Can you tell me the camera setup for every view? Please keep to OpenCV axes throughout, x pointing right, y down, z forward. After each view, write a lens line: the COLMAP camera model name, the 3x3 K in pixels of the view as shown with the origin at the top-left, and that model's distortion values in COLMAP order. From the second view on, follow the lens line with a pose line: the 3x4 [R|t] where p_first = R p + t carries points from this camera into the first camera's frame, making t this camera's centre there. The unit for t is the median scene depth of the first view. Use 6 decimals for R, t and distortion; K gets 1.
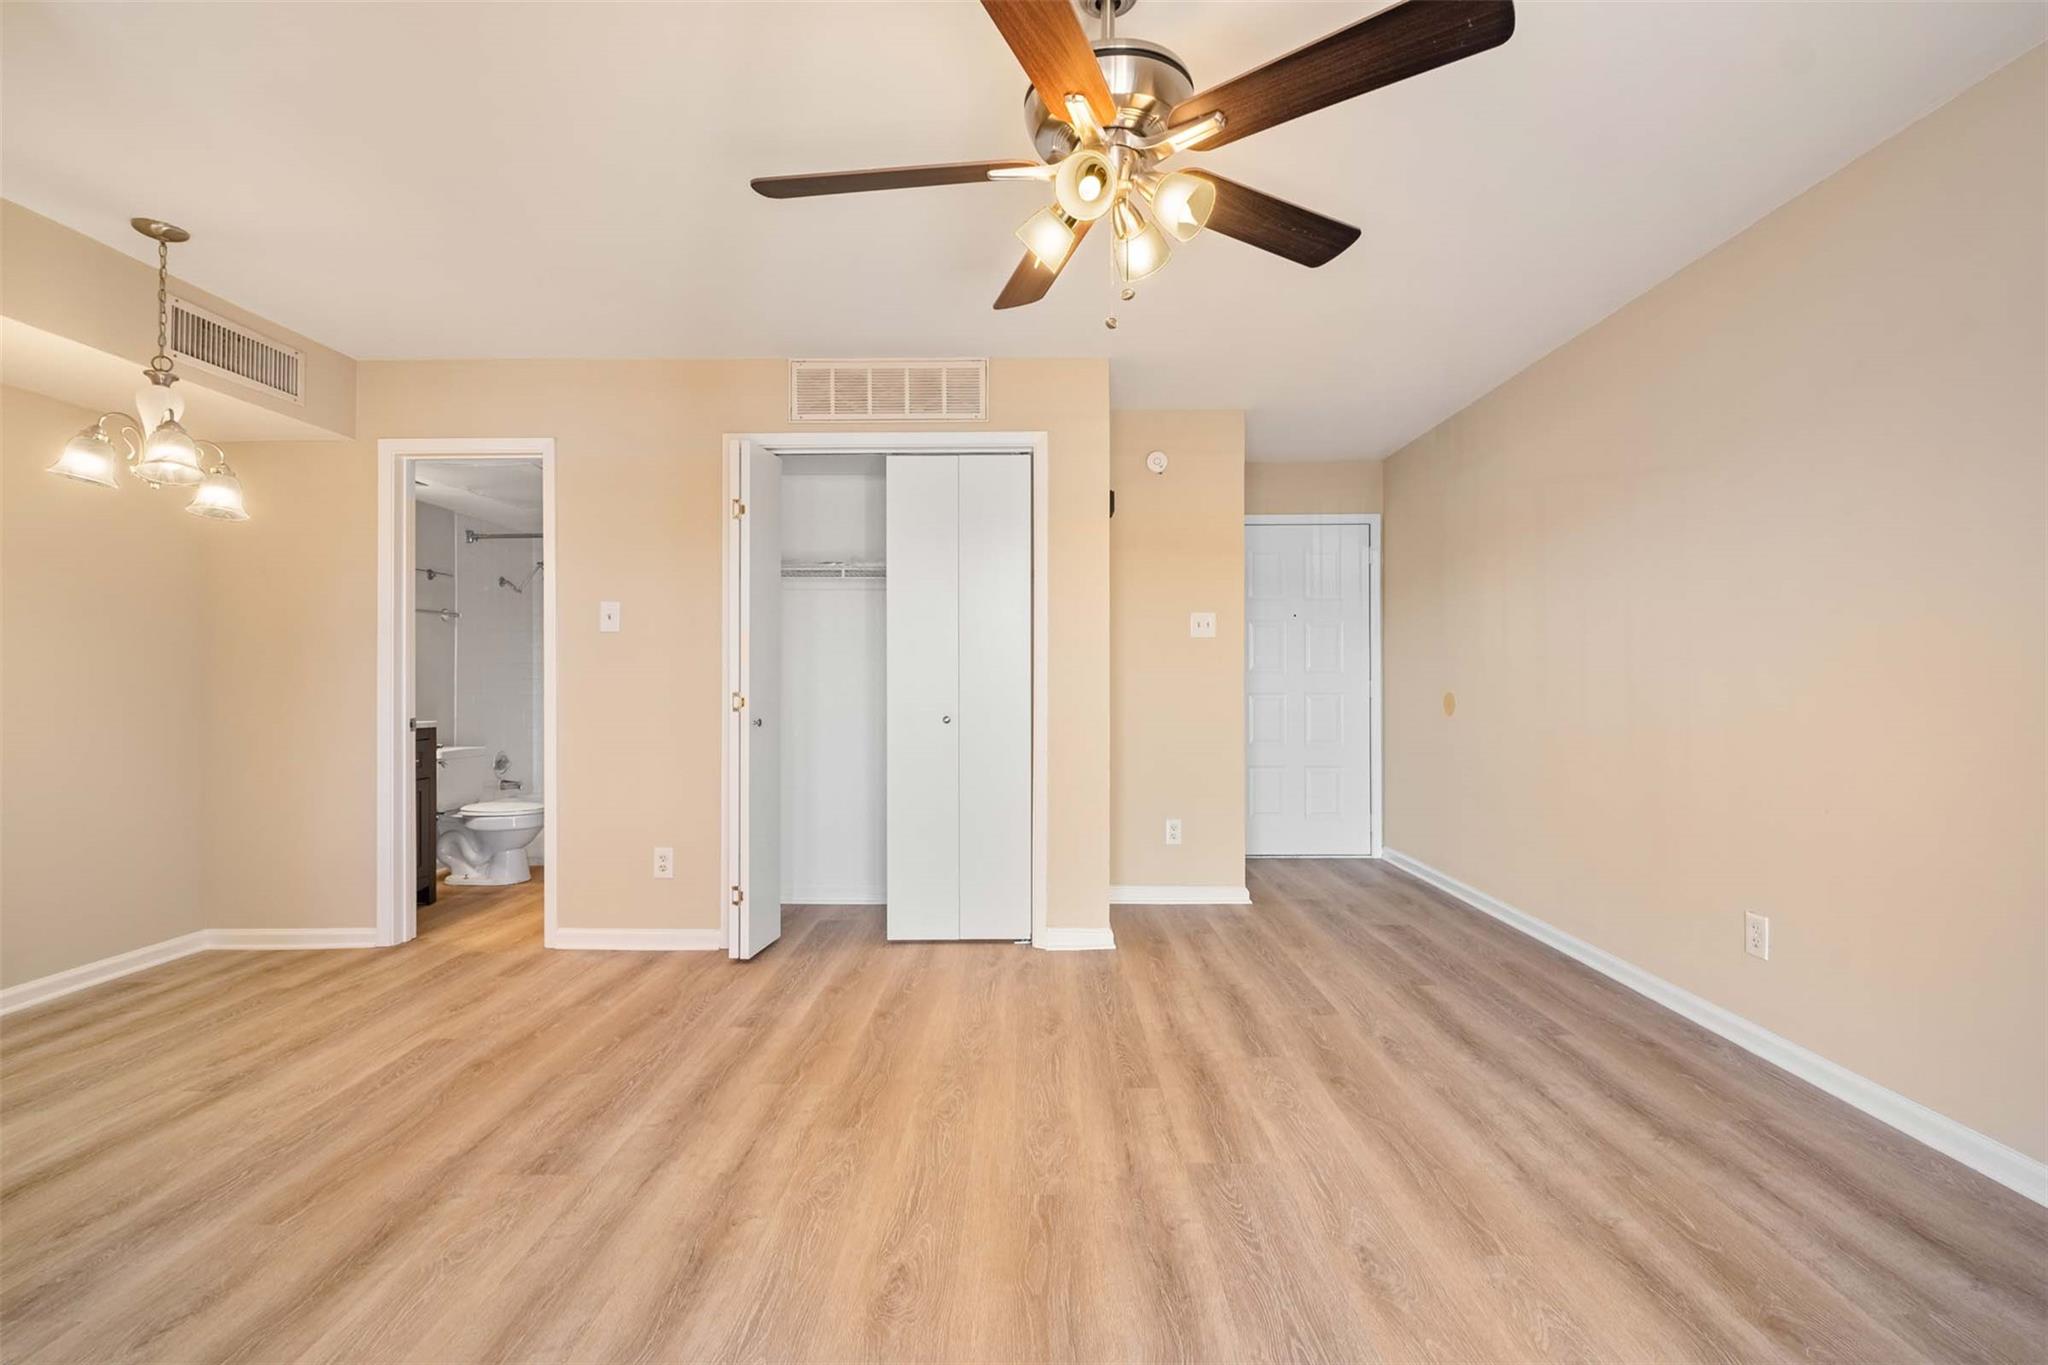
lens RADIAL K [[888.6, 0, 1036.6], [0, 888.6, 675.3], [0, 0, 1]] dist [-0.005596, -0.000599]
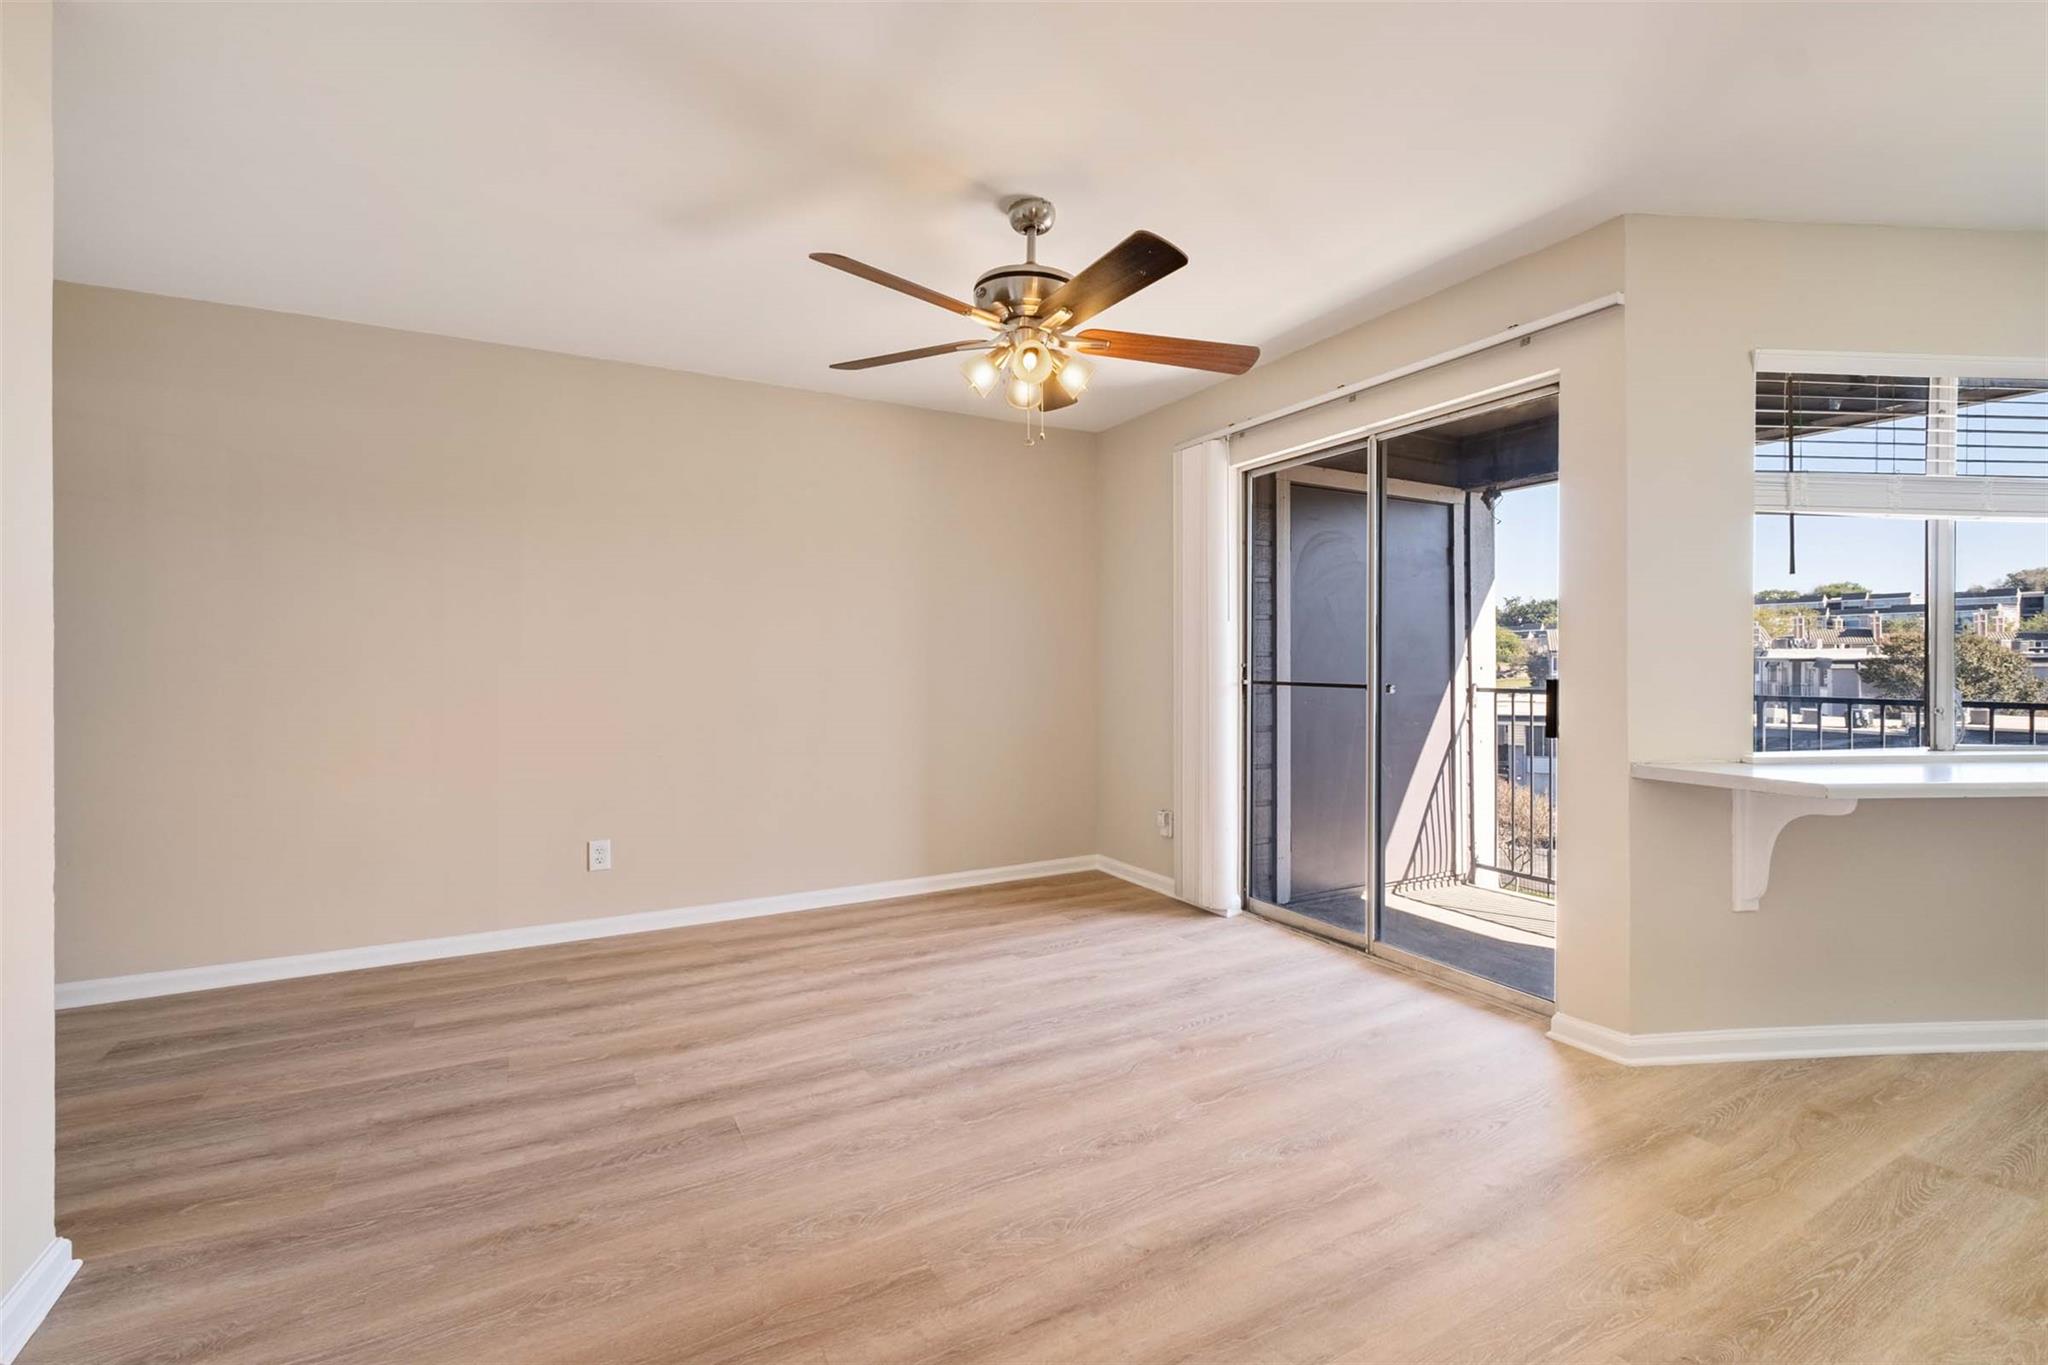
lens RADIAL K [[891.3, 0, 1024.0], [0, 891.3, 682.5], [0, 0, 1]] dist [-0.004077, -0.000412]
pose [[-0.485369, -0.015991, 0.874163, -0.707633], [0.000135, 0.999831, 0.018365, -0.009861], [-0.874309, 0.009032, -0.485285, 1.006778]]
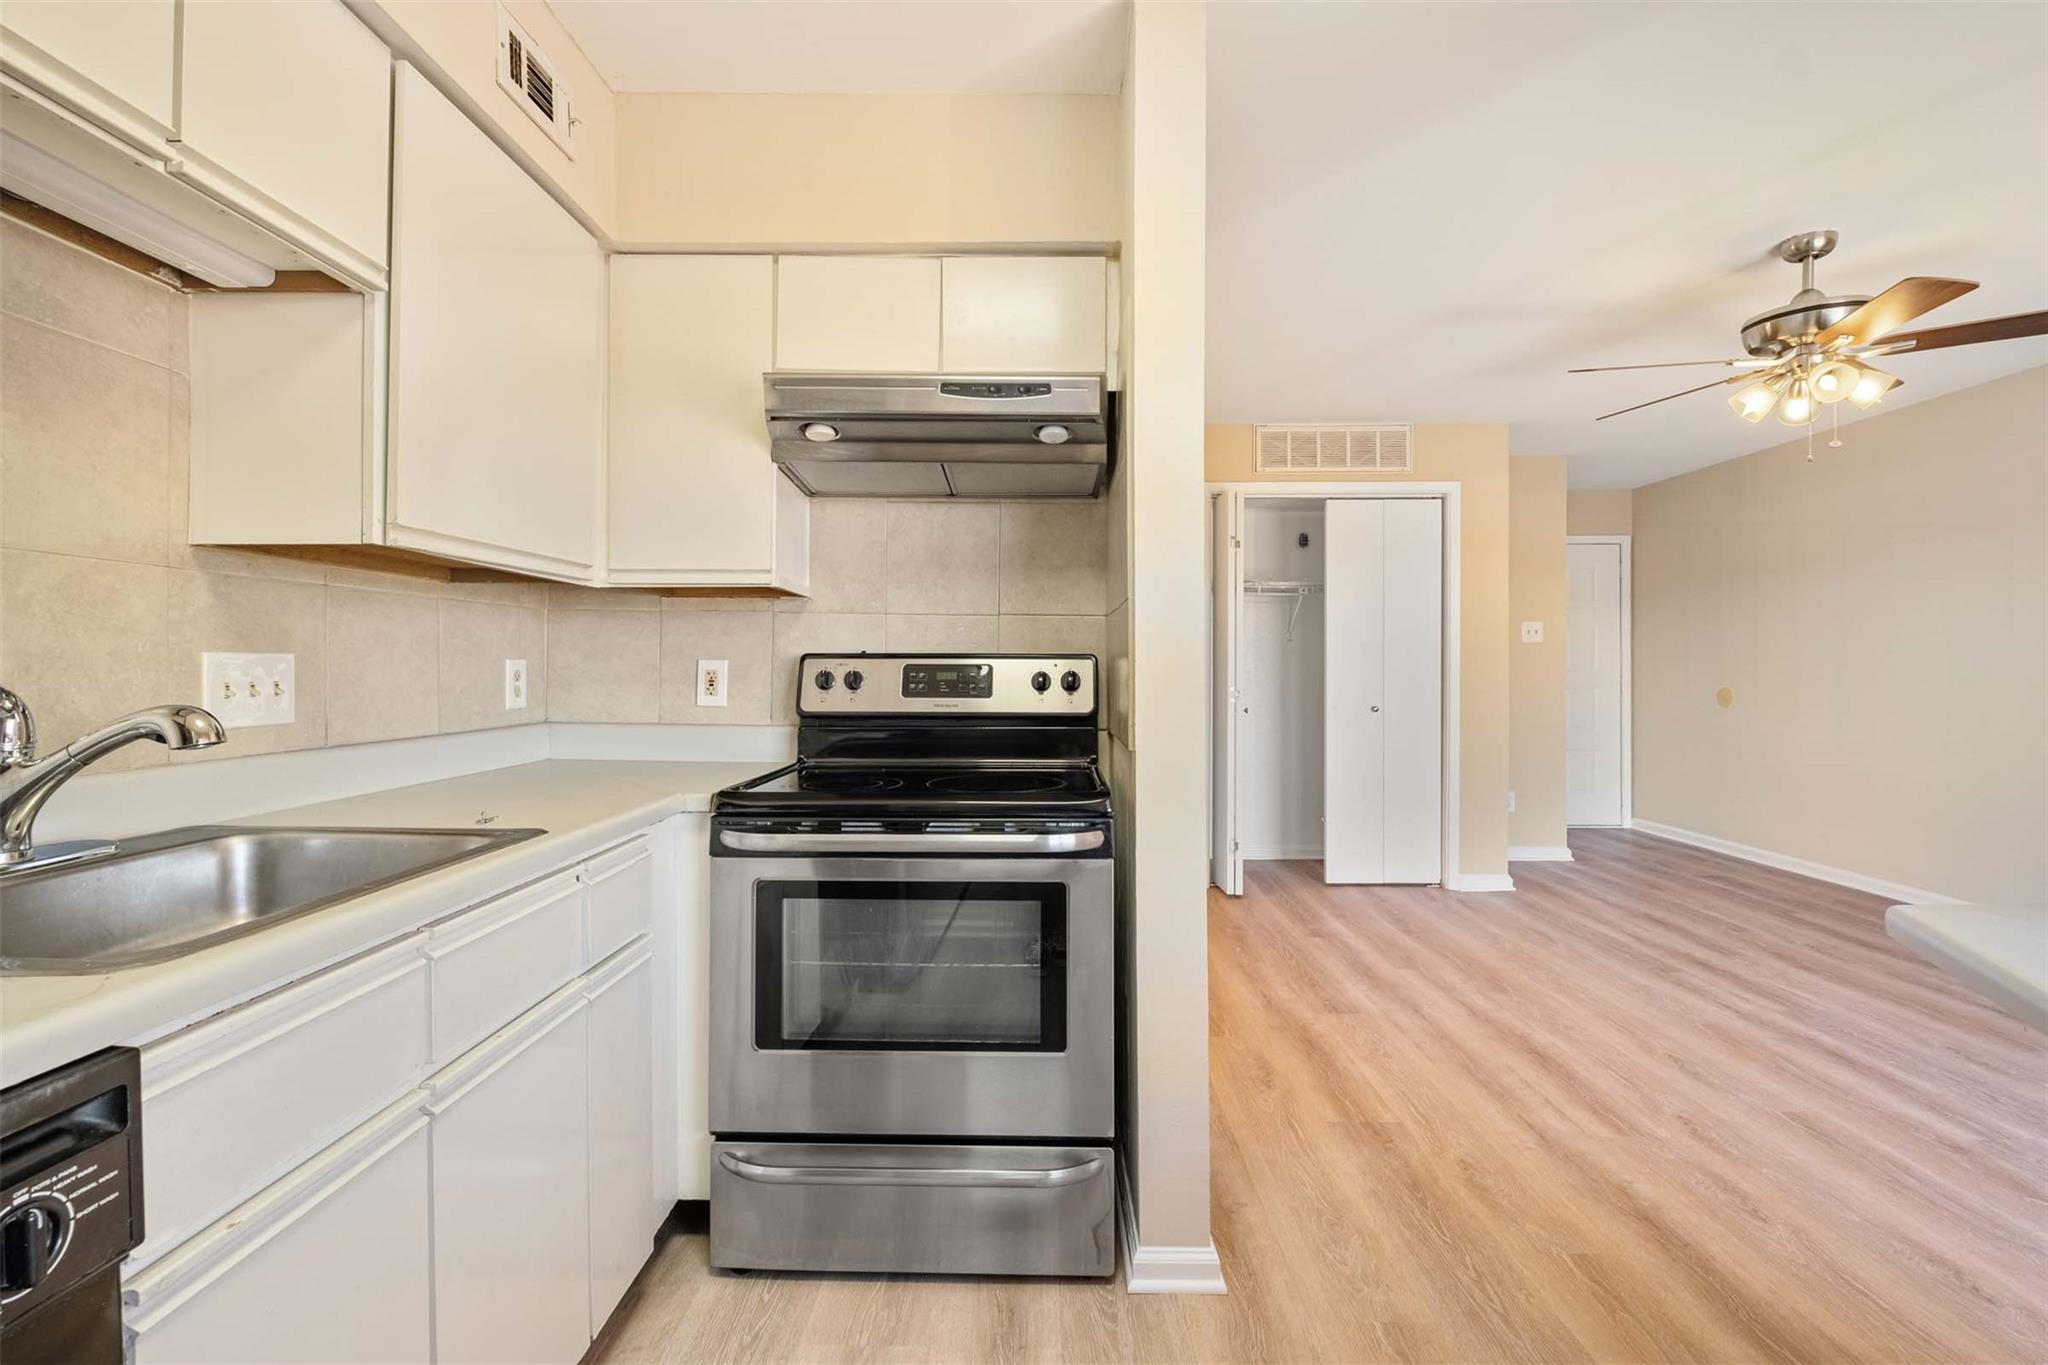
lens RADIAL K [[884.5, 0, 1025.0], [0, 884.5, 665.1], [0, 0, 1]] dist [-0.010785, -0.000946]
pose [[0.999833, 0.002882, -0.018048, -0.752022], [-0.002891, 0.999996, -0.000456, -0.013516], [0.018047, 0.000508, 0.999837, -0.343366]]
